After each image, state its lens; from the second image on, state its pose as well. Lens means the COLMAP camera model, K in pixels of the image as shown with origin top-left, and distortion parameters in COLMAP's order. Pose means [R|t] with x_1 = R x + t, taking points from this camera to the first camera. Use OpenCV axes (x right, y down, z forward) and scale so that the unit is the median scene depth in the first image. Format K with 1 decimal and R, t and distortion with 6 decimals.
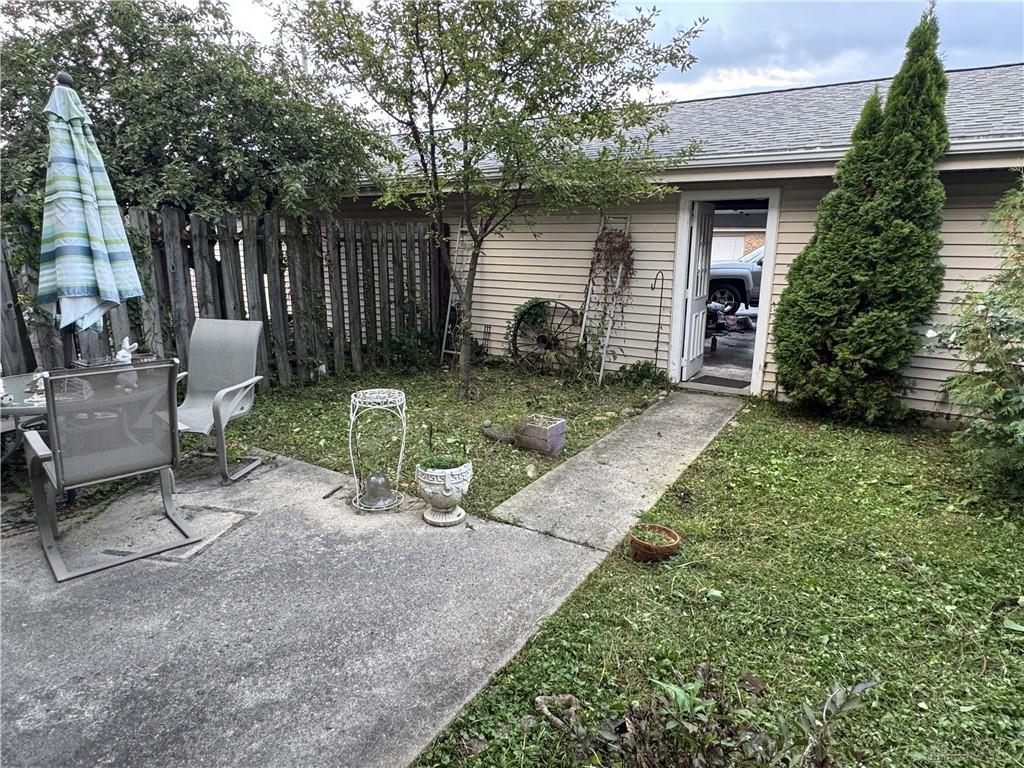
lens RADIAL K [[600.7, 0, 512.0], [0, 600.7, 384.0], [0, 0, 1]] dist [0.001873, 0.000912]
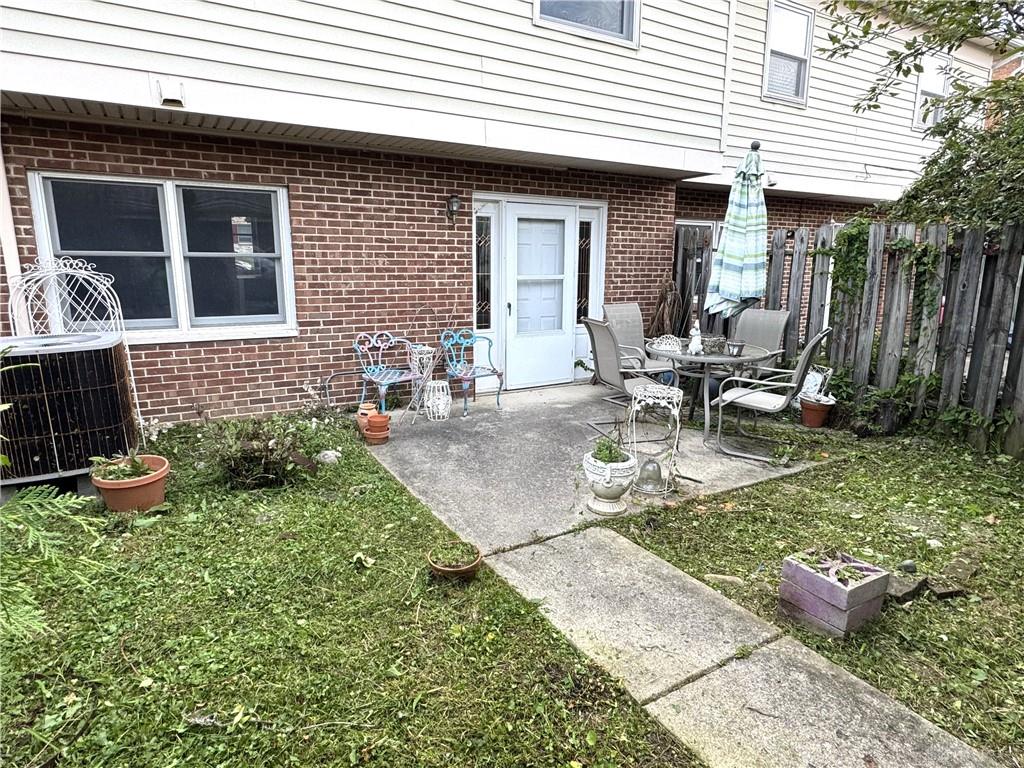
lens RADIAL K [[600.7, 0, 512.0], [0, 600.7, 384.0], [0, 0, 1]] dist [0.001873, 0.000912]
pose [[-0.470183, 0.165112, -0.866987, 0.841454], [-0.212078, 0.932424, 0.292588, -0.254501], [0.856709, 0.321439, -0.403393, 1.197000]]
